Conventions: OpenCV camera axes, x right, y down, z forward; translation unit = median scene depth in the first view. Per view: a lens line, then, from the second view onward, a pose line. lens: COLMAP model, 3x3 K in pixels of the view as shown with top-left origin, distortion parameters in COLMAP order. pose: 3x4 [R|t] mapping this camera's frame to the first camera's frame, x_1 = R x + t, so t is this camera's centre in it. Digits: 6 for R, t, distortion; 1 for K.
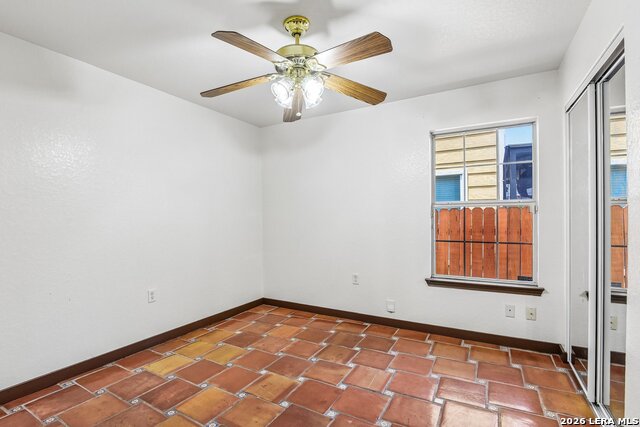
lens RADIAL K [[297.3, 0, 316.6], [0, 297.3, 216.3], [0, 0, 1]] dist [-0.016392, -0.002175]
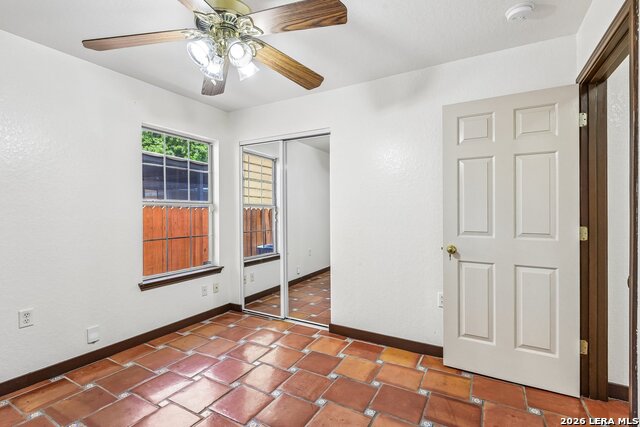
lens RADIAL K [[297.3, 0, 318.5], [0, 297.3, 210.5], [0, 0, 1]] dist [-0.016392, -0.002175]
pose [[0.017978, 0.011054, 0.999777, -0.571048], [0.007802, 0.999907, -0.011196, 0.003266], [-0.999808, 0.008001, 0.017890, 0.493116]]
